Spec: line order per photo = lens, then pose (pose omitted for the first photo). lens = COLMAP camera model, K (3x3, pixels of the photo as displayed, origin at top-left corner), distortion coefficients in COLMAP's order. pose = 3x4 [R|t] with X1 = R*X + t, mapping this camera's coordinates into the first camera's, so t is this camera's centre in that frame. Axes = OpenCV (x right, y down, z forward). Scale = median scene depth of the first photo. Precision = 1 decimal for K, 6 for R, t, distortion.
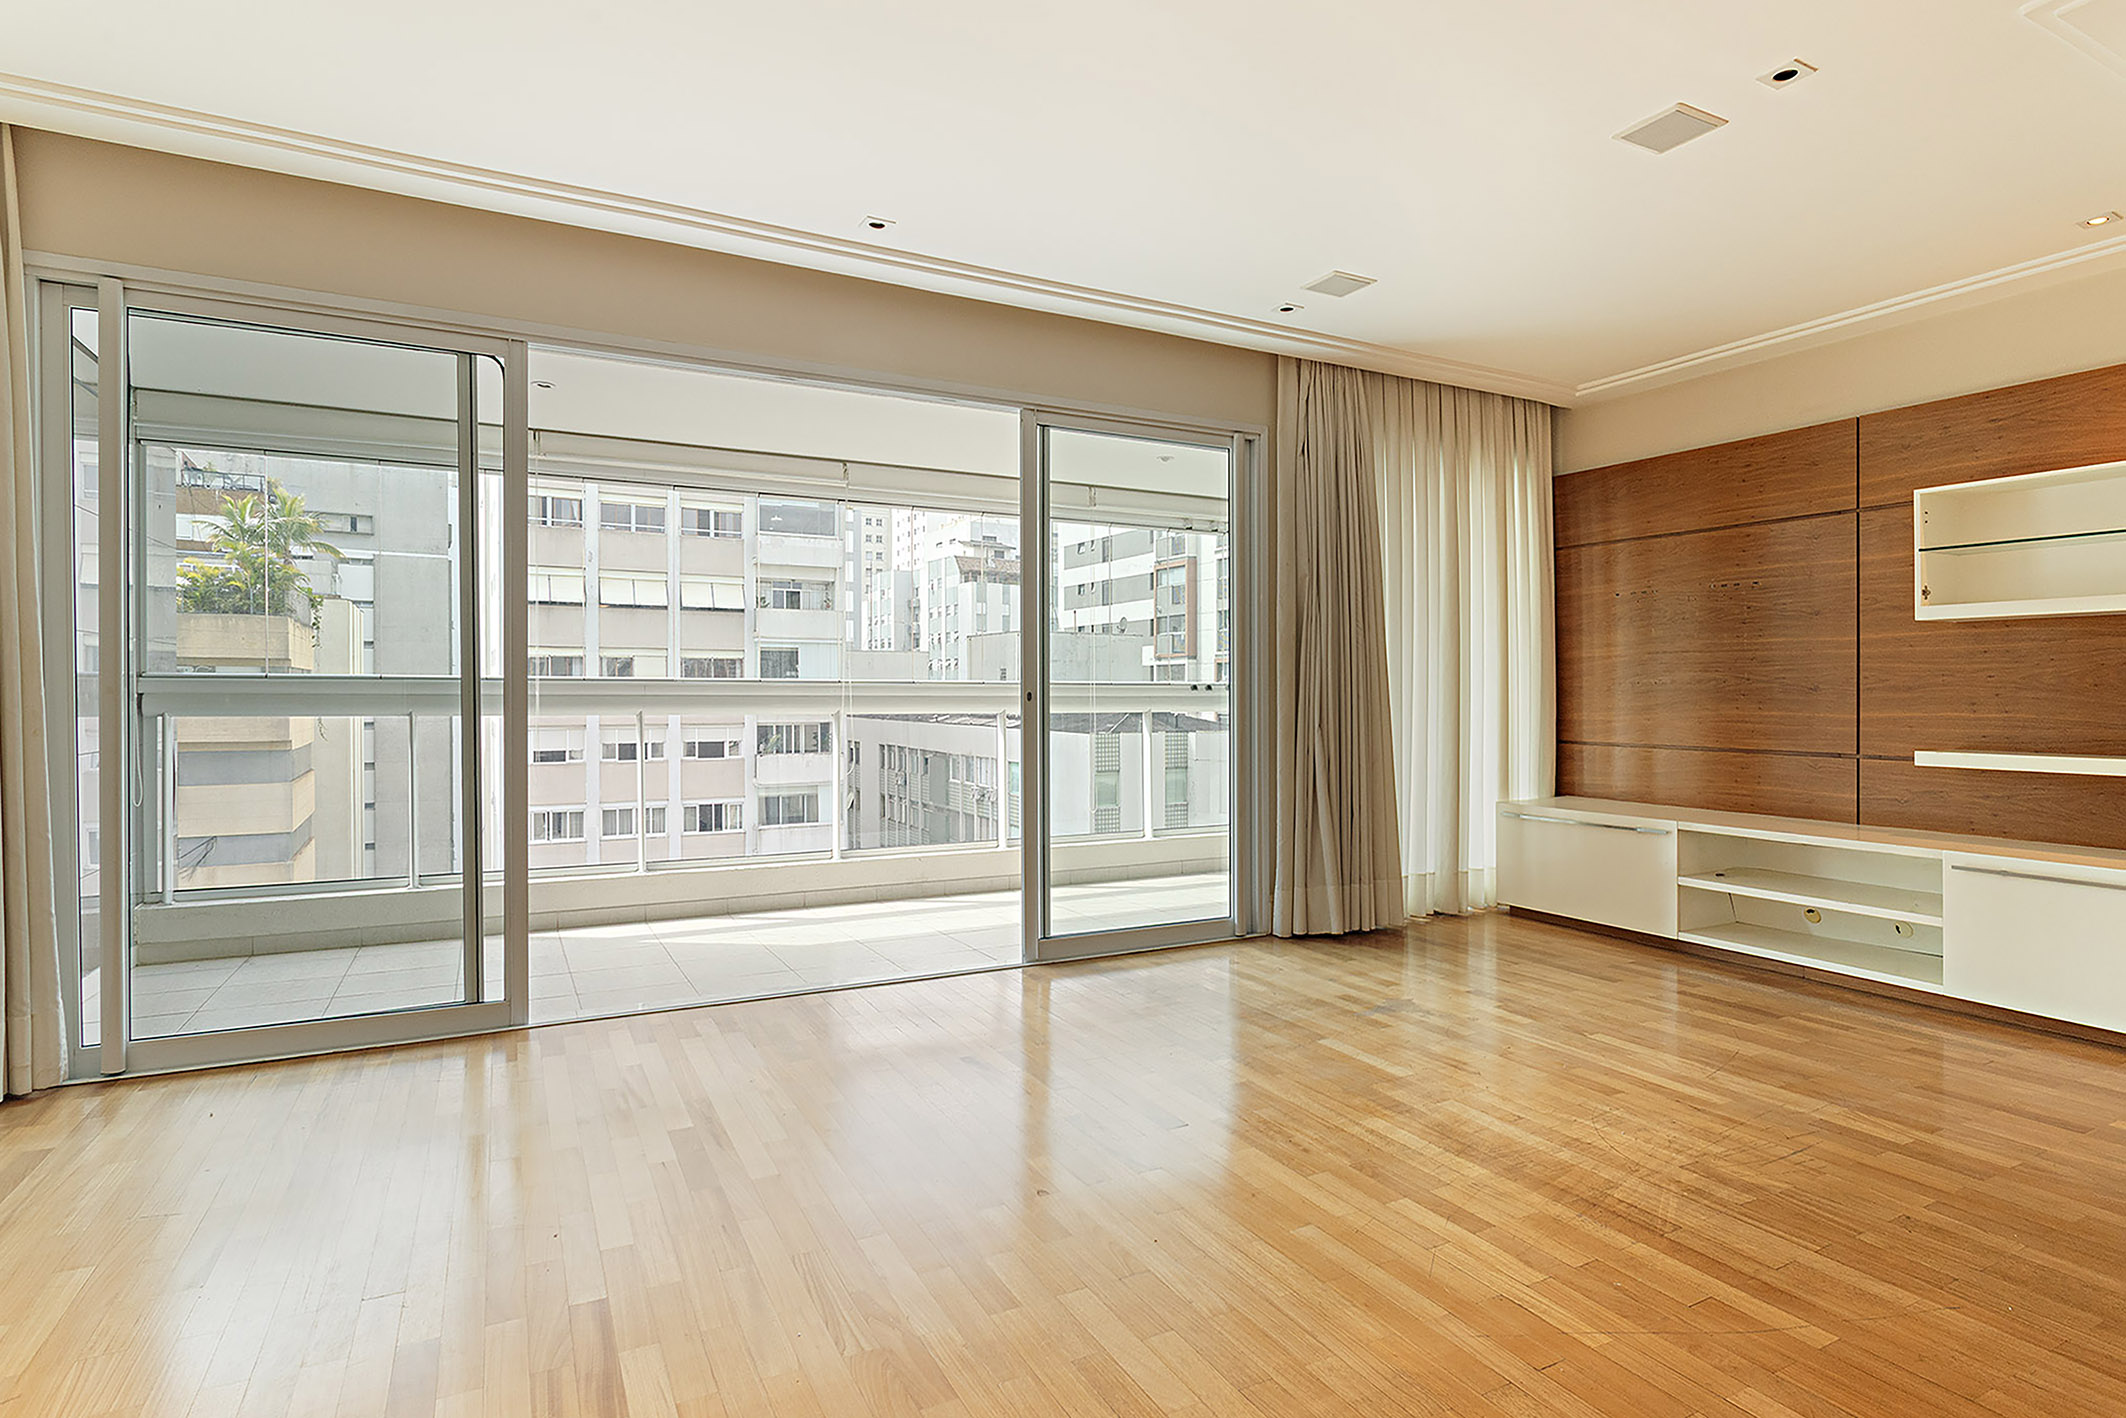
lens RADIAL K [[1146.7, 0, 1059.5], [0, 1146.7, 695.1], [0, 0, 1]] dist [-0.001401, 0.000560]
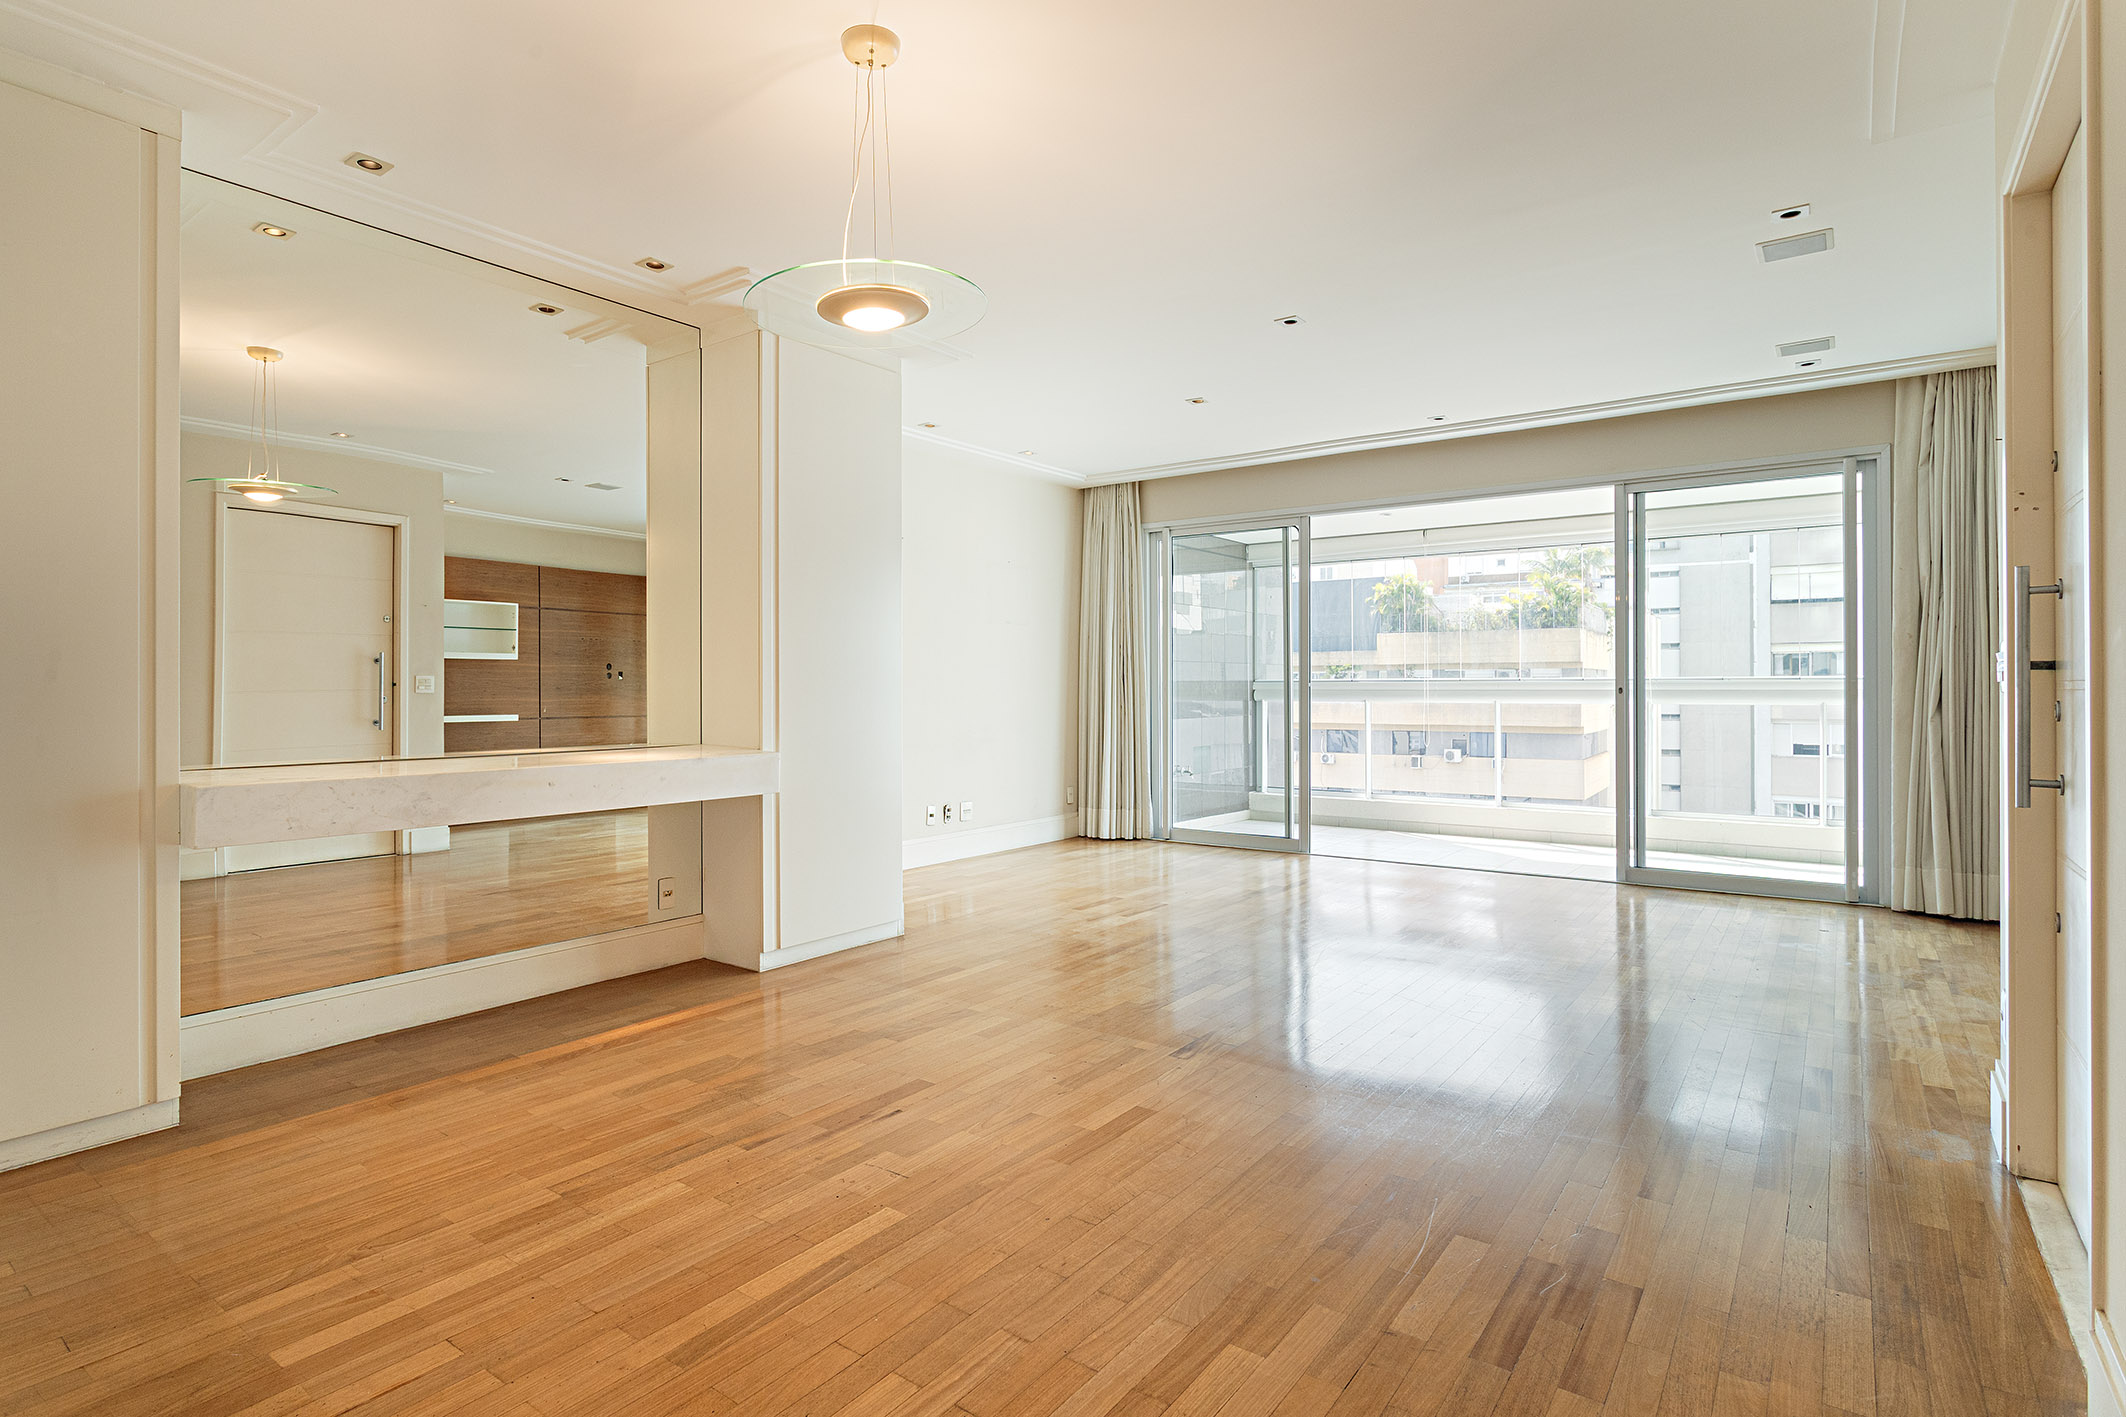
lens RADIAL K [[1146.7, 0, 1059.5], [0, 1146.7, 694.6], [0, 0, 1]] dist [-0.001401, 0.000560]
pose [[0.424061, -0.000044, -0.905633, 0.836399], [0.003259, 0.999994, 0.001477, 0.001569], [0.905628, -0.003577, 0.424059, -0.182108]]
